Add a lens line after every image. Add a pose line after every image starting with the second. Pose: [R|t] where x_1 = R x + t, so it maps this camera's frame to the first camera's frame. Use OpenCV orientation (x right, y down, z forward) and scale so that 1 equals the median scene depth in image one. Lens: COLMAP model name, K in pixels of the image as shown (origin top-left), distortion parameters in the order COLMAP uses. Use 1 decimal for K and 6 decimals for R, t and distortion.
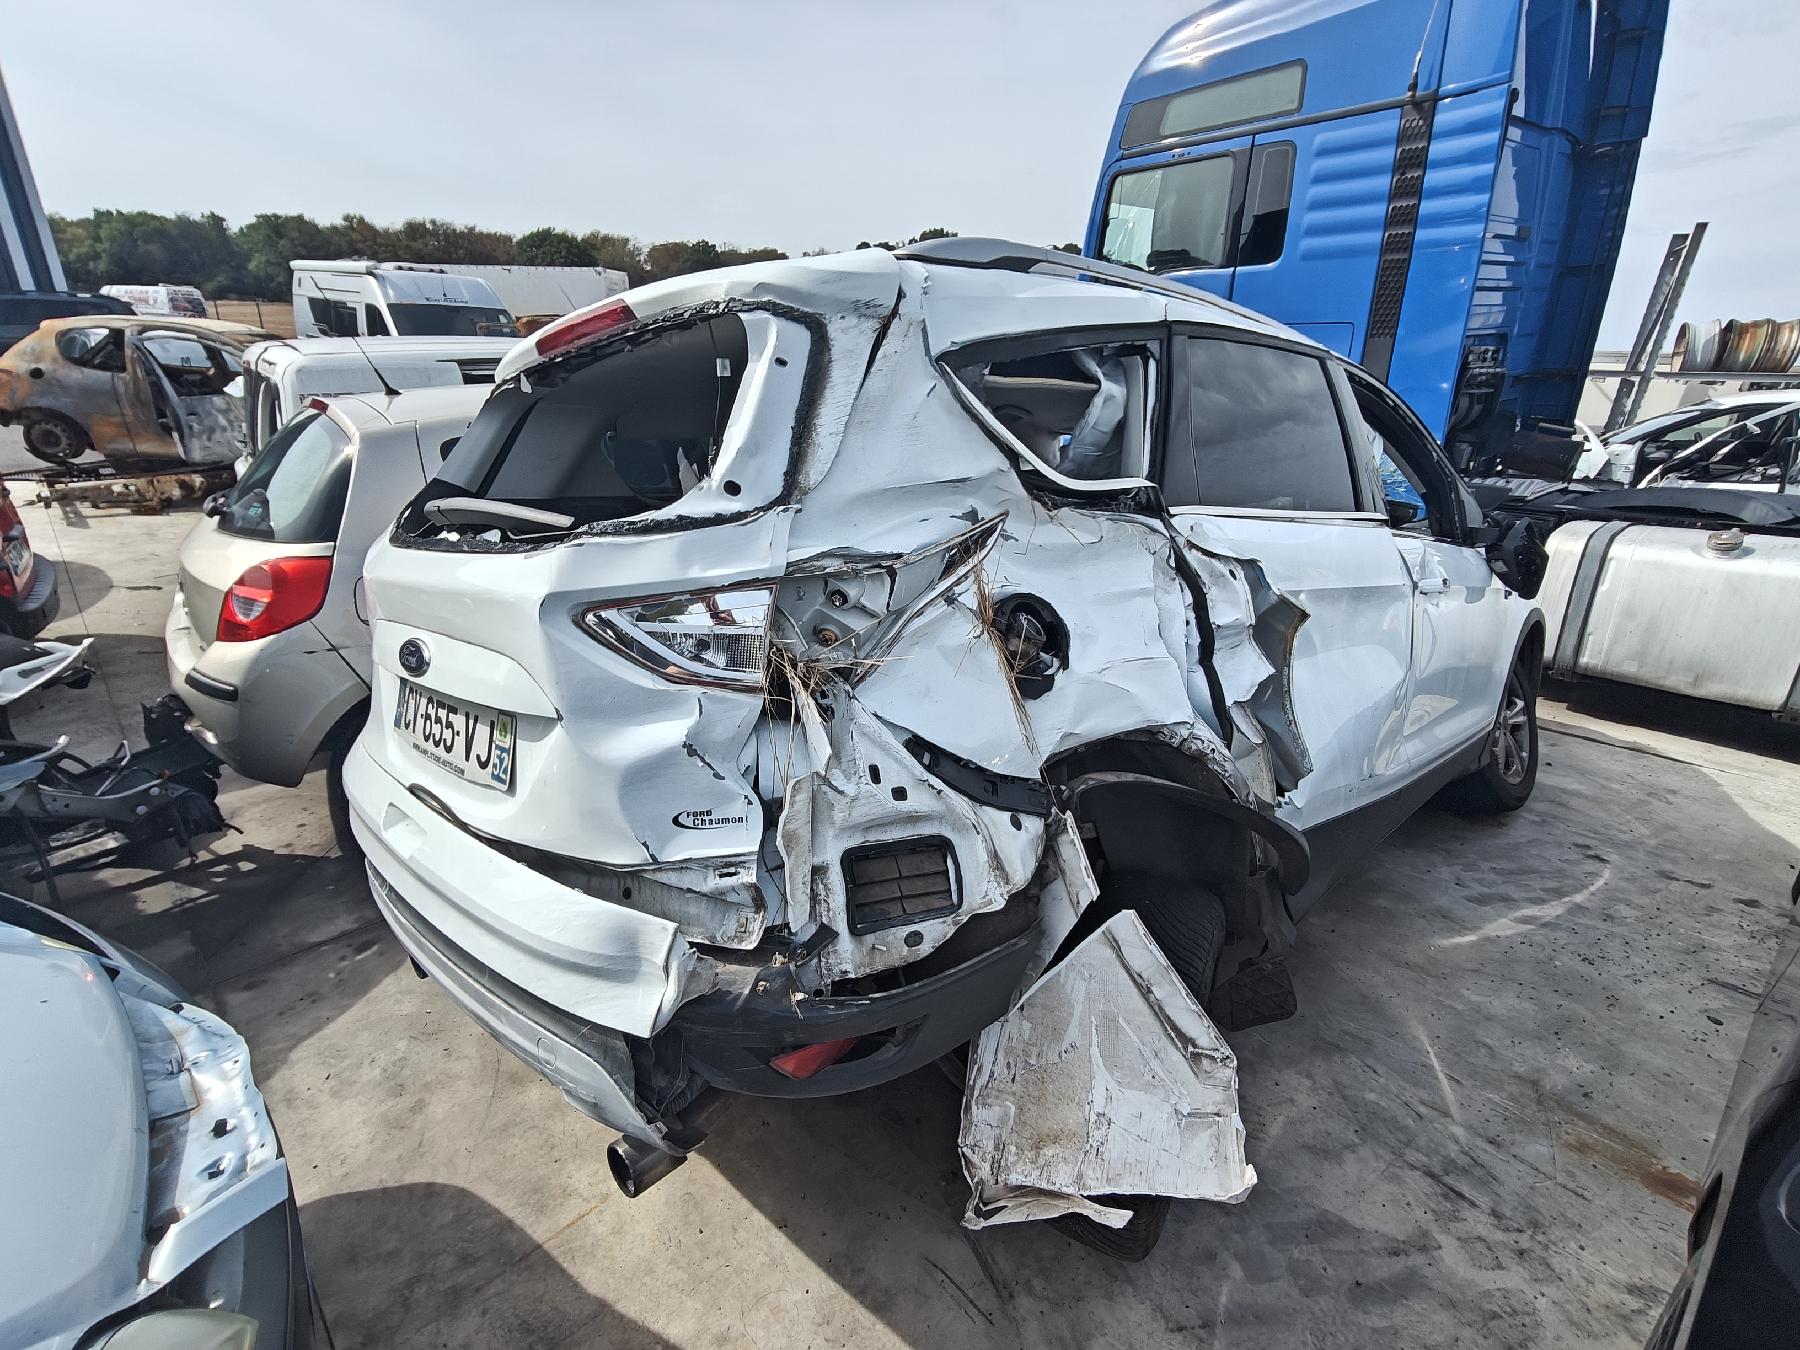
lens RADIAL K [[854.1, 0, 850.6], [0, 854.1, 682.4], [0, 0, 1]] dist [-0.001567, 0.008774]
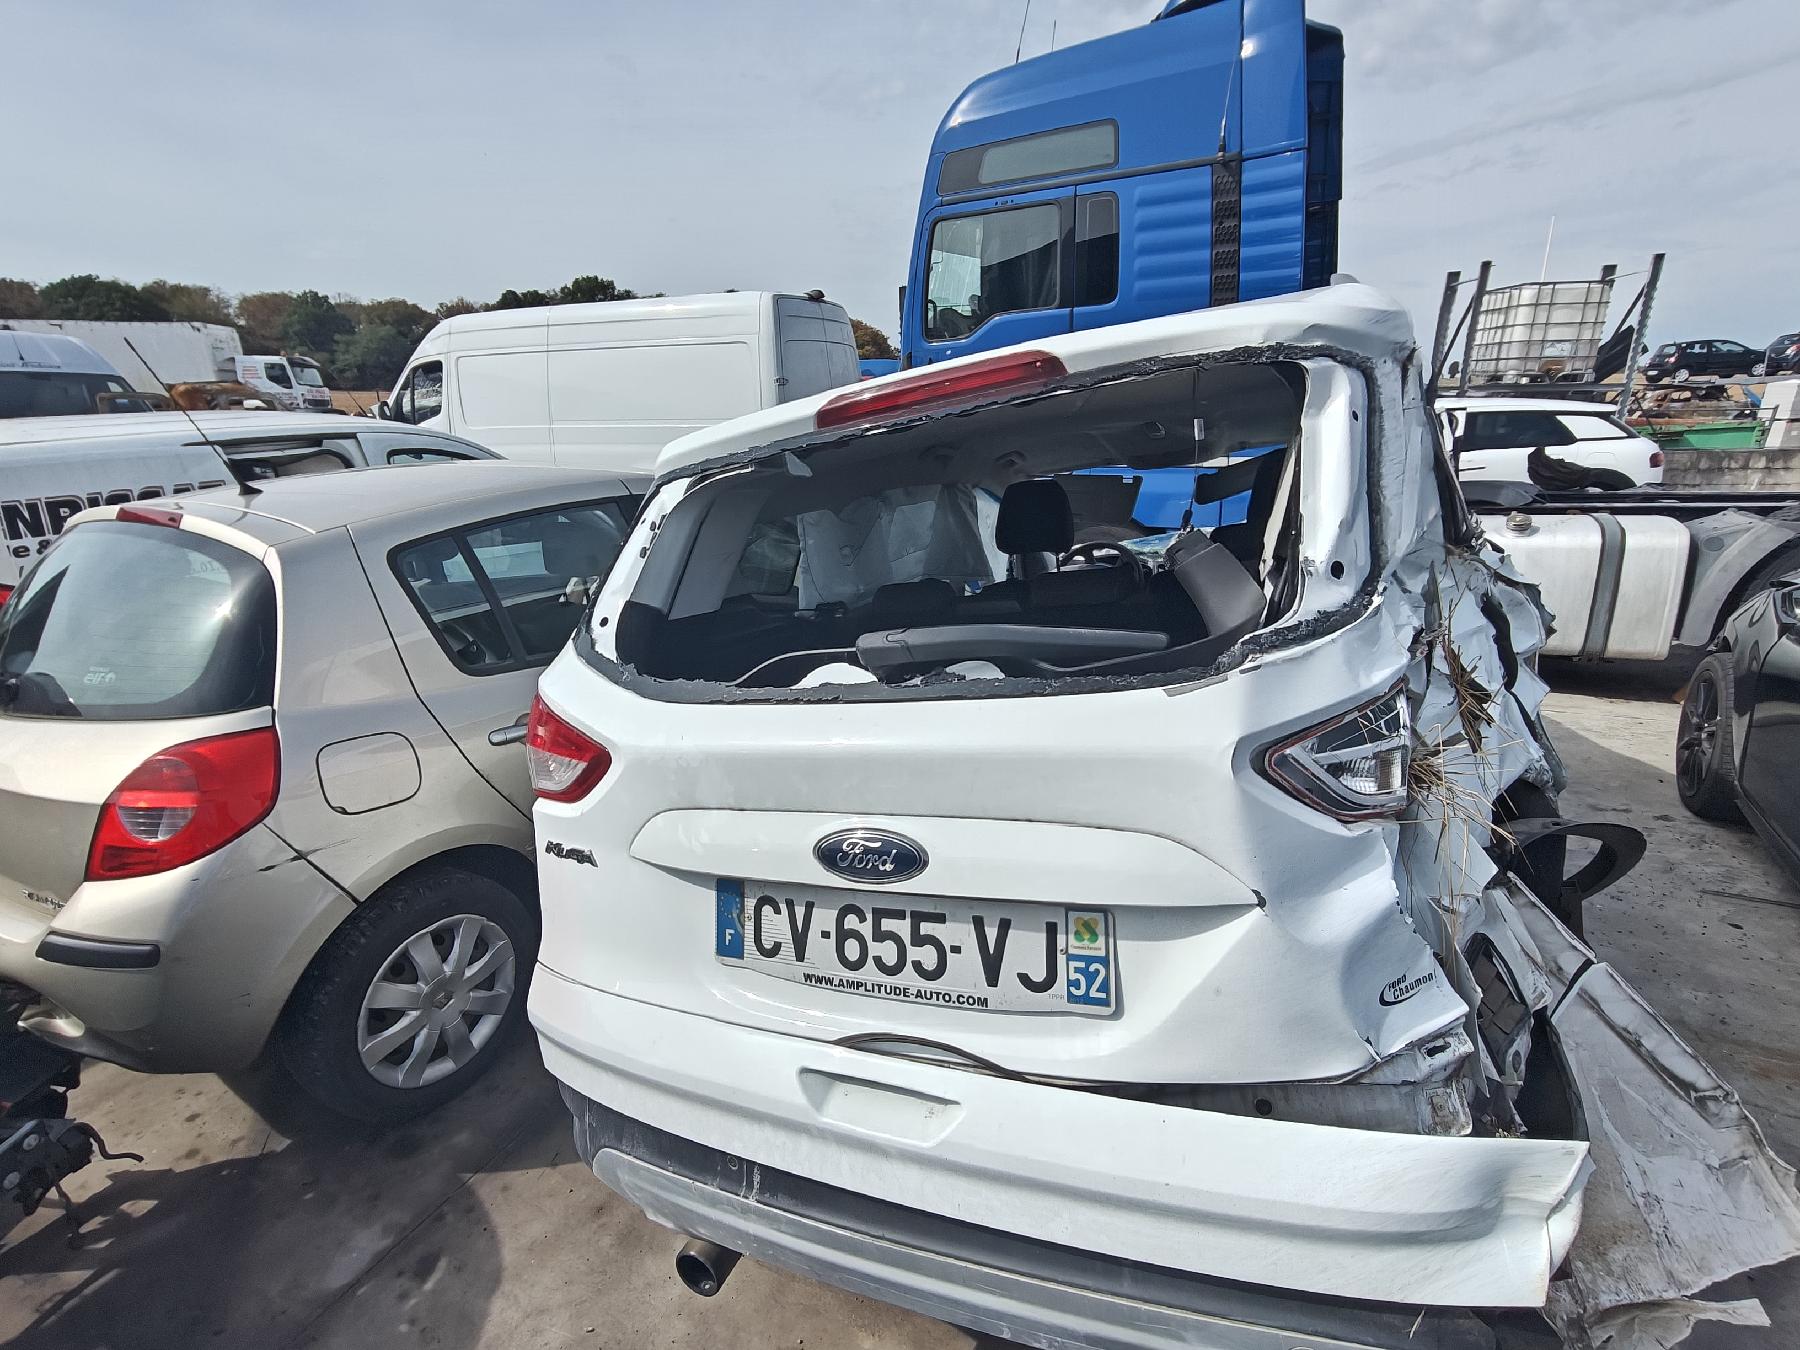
lens RADIAL K [[893.6, 0, 868.3], [0, 893.6, 686.7], [0, 0, 1]] dist [-0.011066, 0.018204]
pose [[0.938318, -0.149974, 0.311557, -0.605459], [0.167390, 0.985441, -0.029768, -0.122354], [-0.302557, 0.080084, 0.949761, 0.245156]]
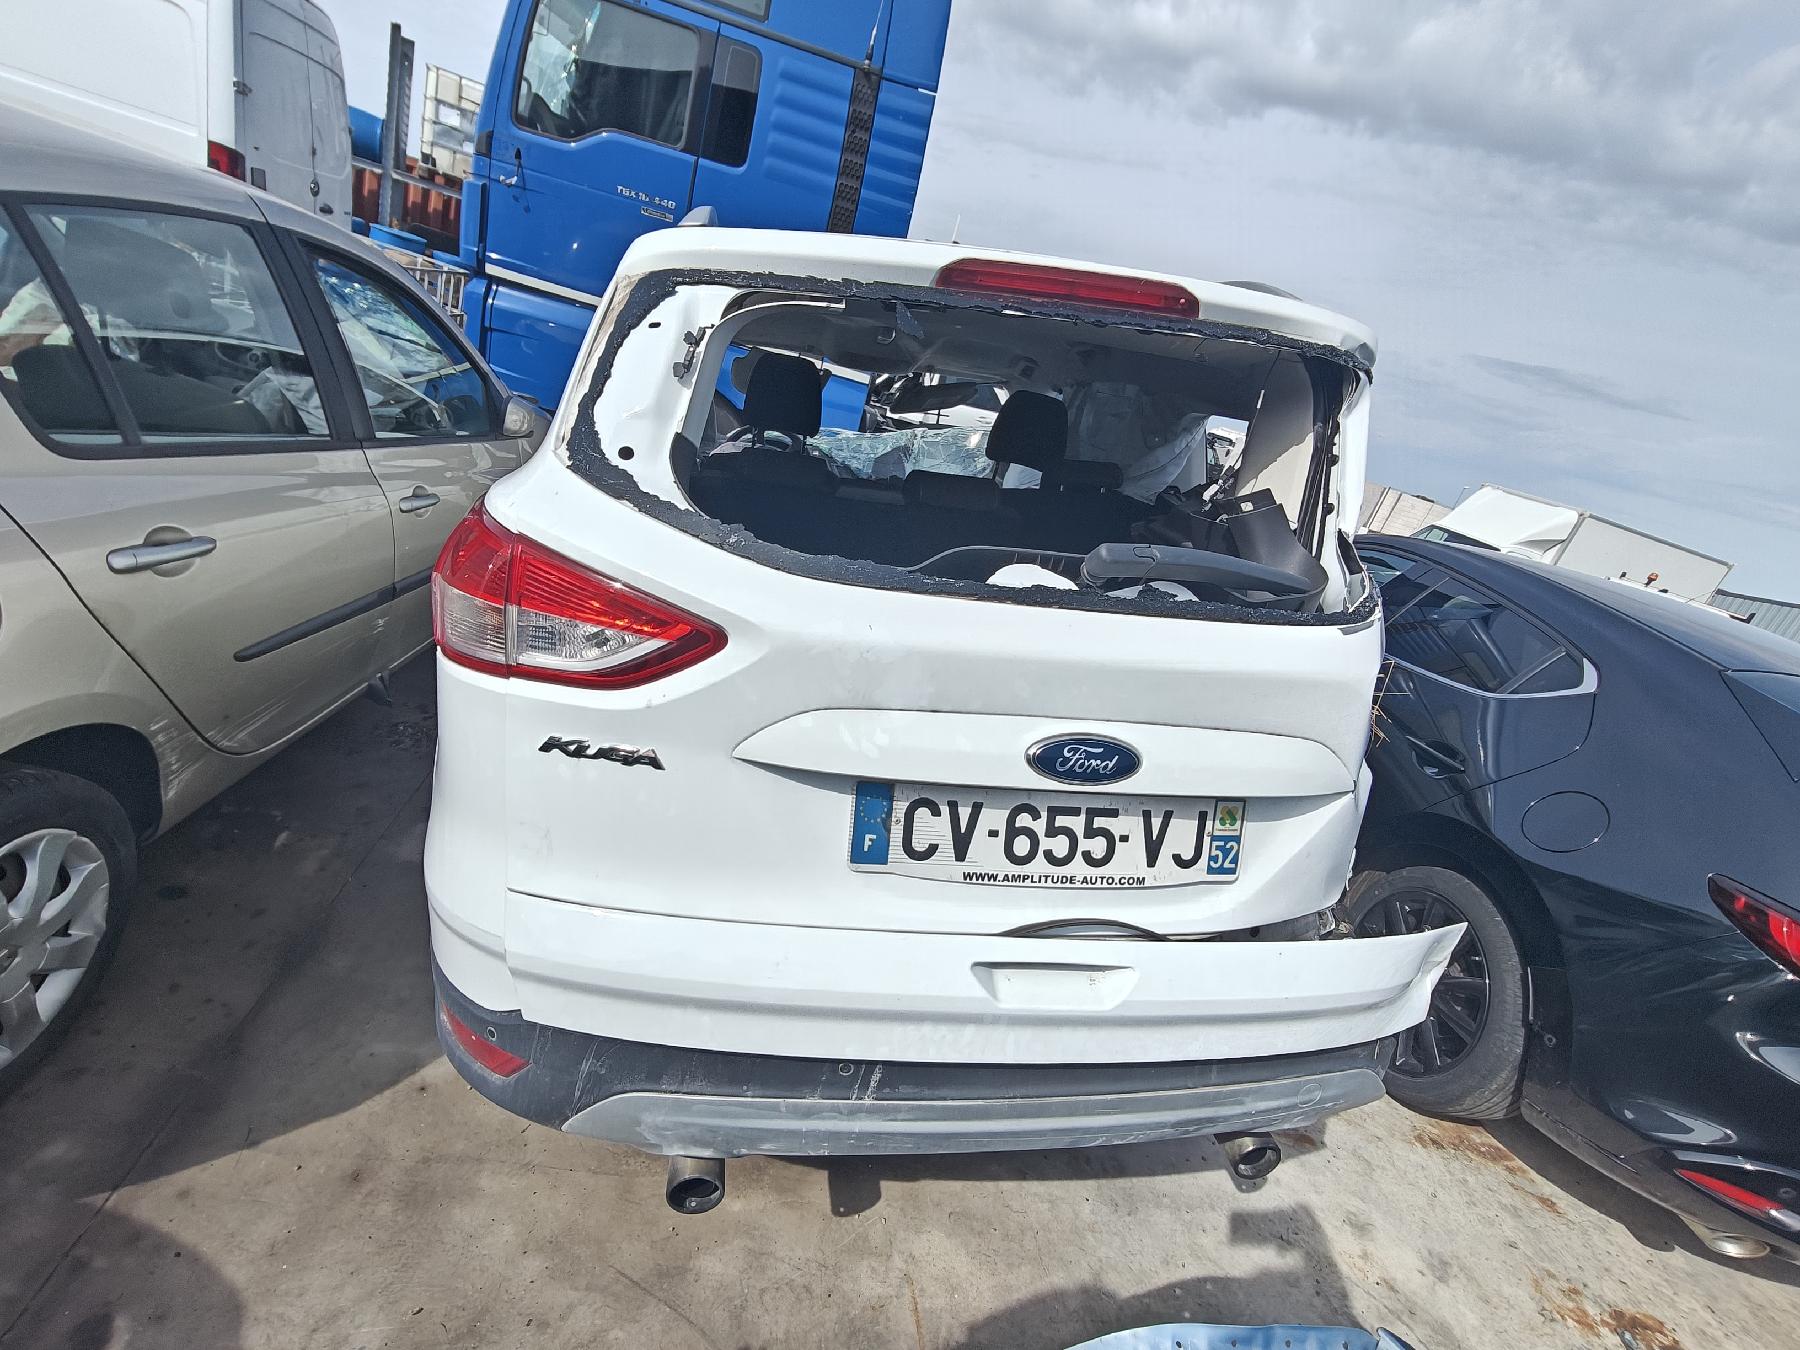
lens RADIAL K [[849.5, 0, 899.2], [0, 849.5, 683.8], [0, 0, 1]] dist [0.006980, 0.000344]
pose [[0.571079, -0.174053, 0.802231, -0.996276], [0.031128, 0.981152, 0.190713, -0.201906], [-0.820305, -0.083940, 0.565734, 0.610552]]
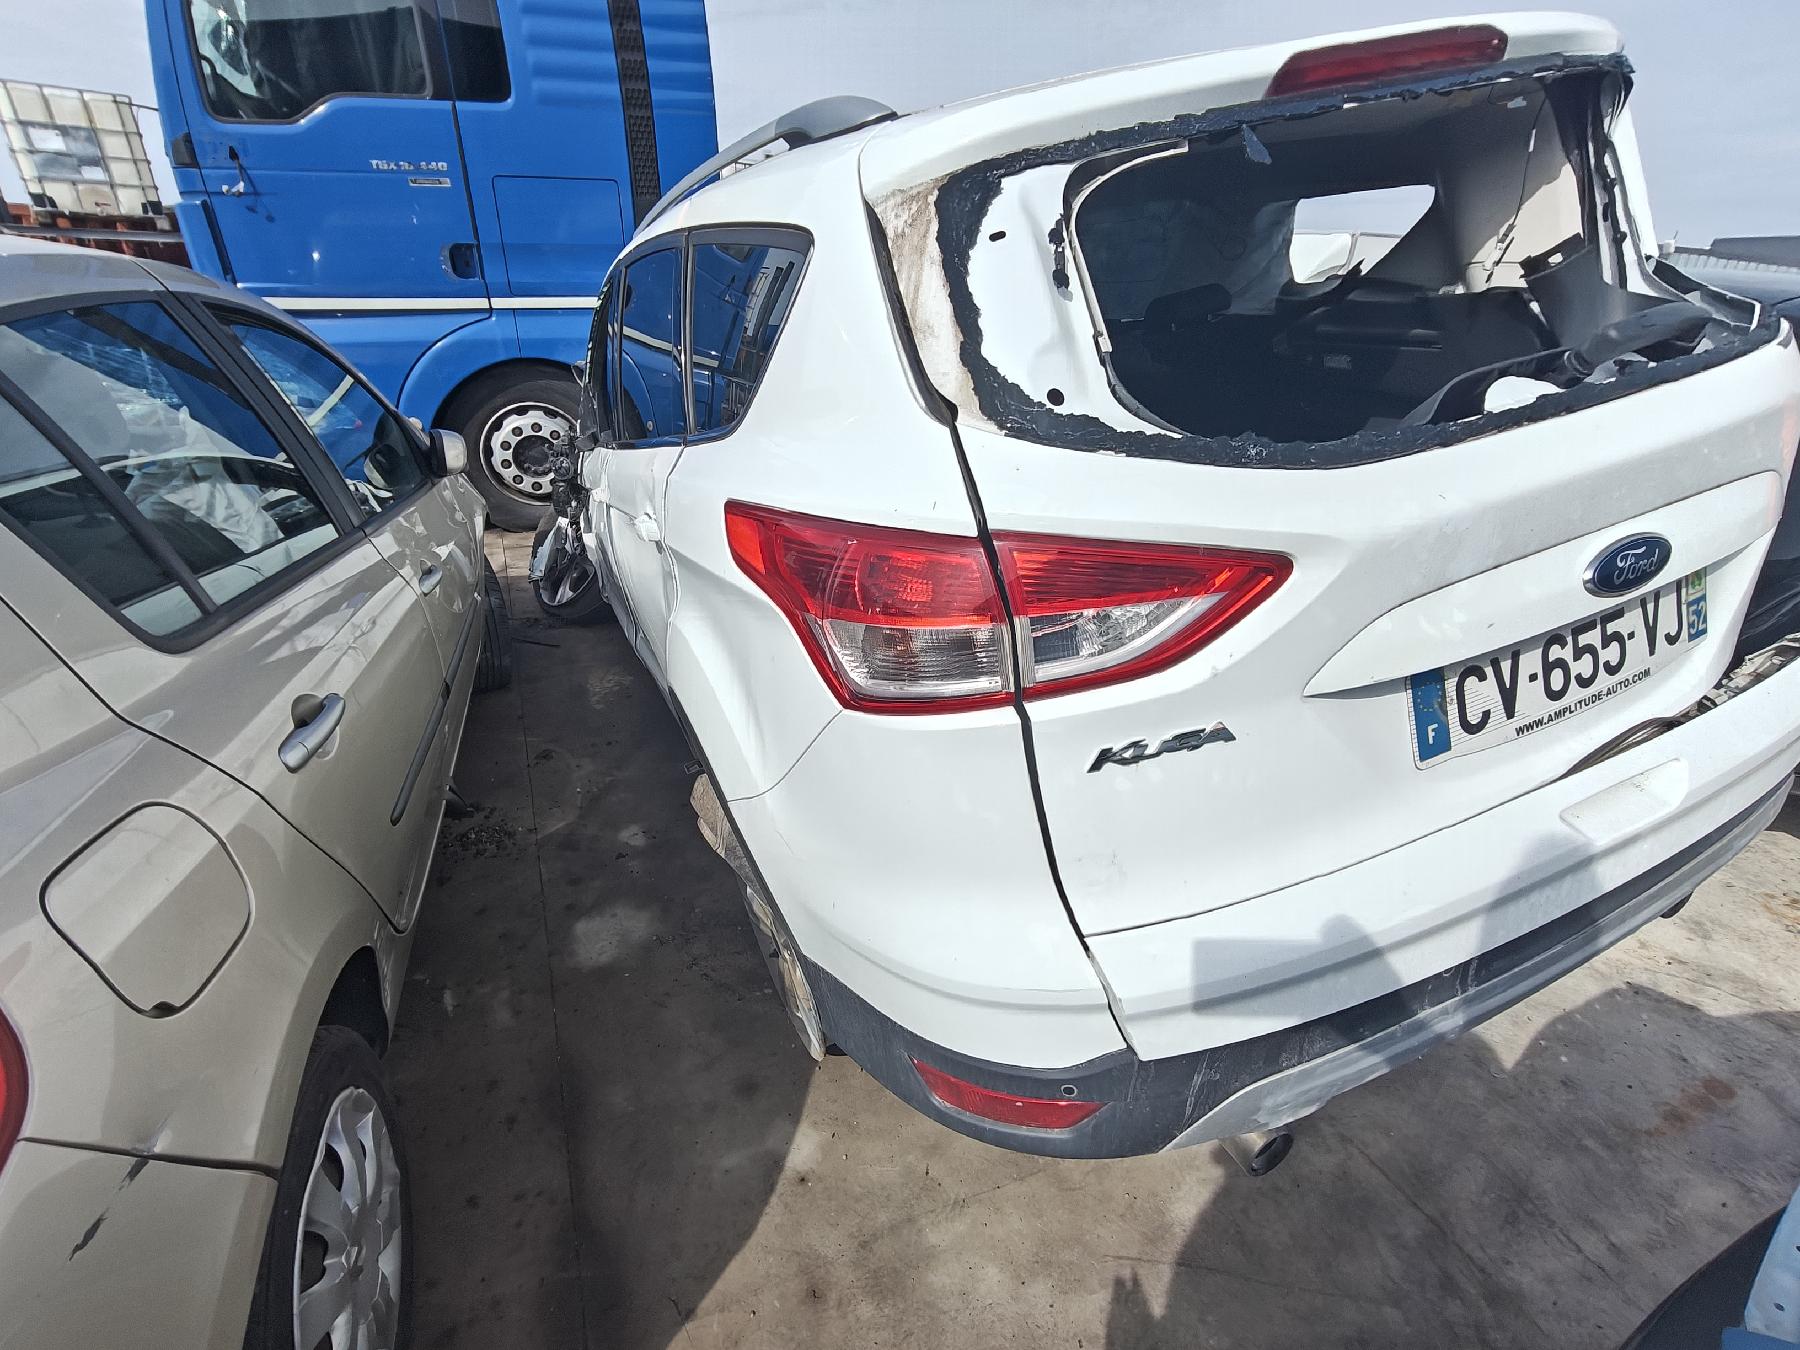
lens RADIAL K [[854.1, 0, 850.6], [0, 854.1, 682.4], [0, 0, 1]] dist [-0.001567, 0.008774]
pose [[0.340533, -0.417037, 0.842685, -1.127462], [0.325448, 0.893130, 0.310487, -0.304193], [-0.882112, 0.168519, 0.439864, 1.068657]]
